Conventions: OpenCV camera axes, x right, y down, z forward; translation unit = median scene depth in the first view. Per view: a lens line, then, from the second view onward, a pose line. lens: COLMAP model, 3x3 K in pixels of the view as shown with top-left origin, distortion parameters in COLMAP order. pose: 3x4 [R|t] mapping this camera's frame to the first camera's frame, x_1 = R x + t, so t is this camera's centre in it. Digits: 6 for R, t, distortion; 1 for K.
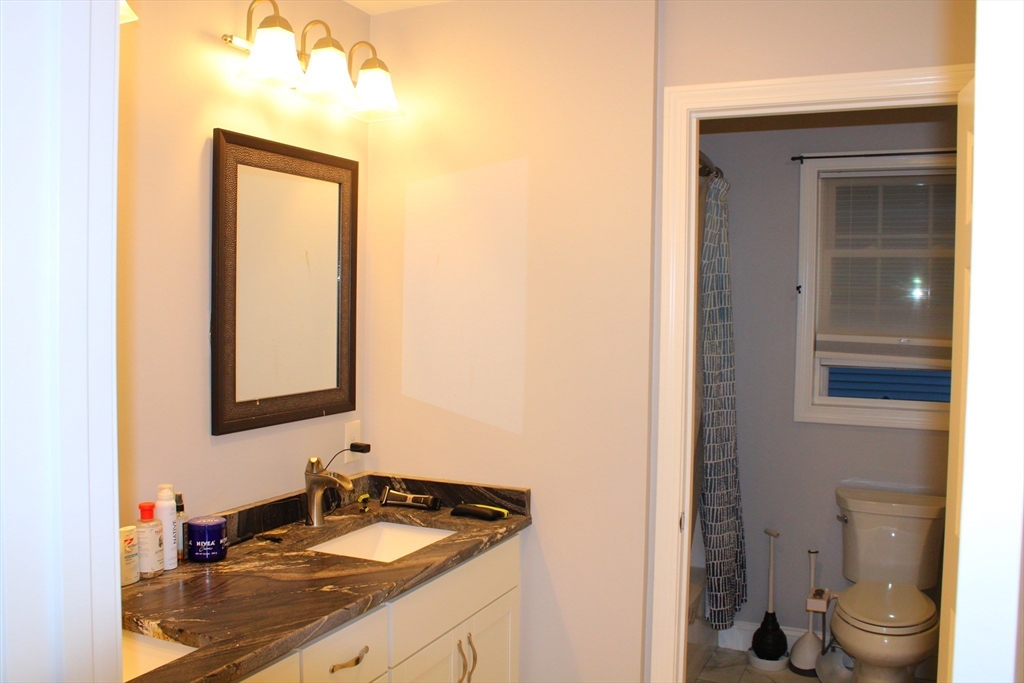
lens RADIAL K [[929.9, 0, 516.6], [0, 929.9, 336.6], [0, 0, 1]] dist [-0.081159, 0.000000]
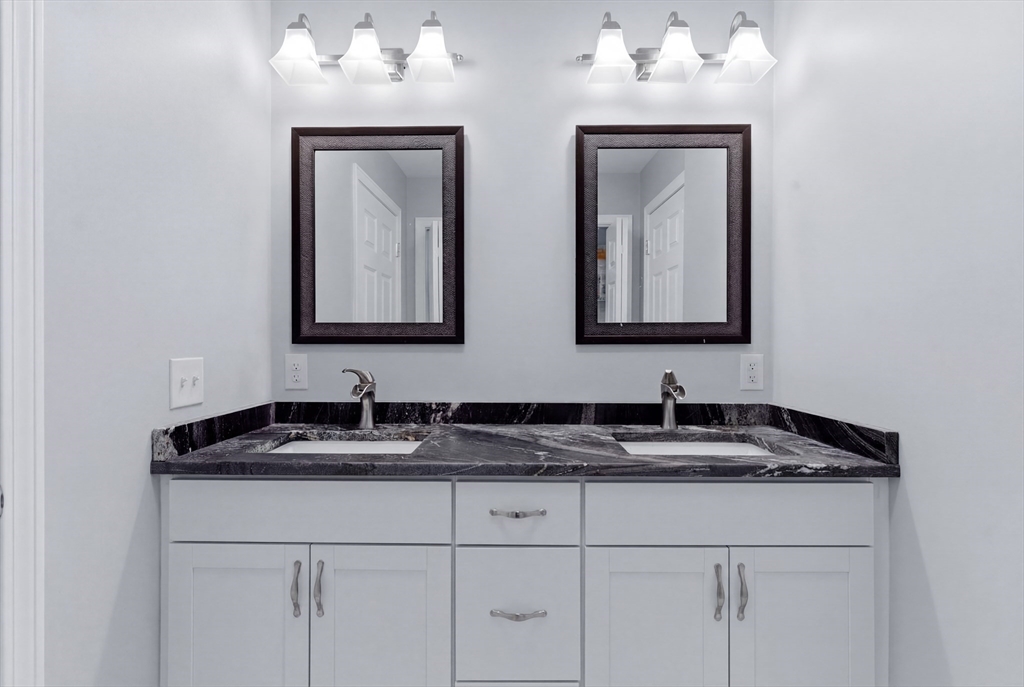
lens RADIAL K [[490.8, 0, 510.3], [0, 490.8, 341.4], [0, 0, 1]] dist [0.004417, -0.003634]
pose [[0.406052, -0.012809, -0.913760, 0.307536], [-0.031470, 0.999113, -0.027990, 0.124474], [0.913308, 0.040122, 0.405289, 0.592902]]
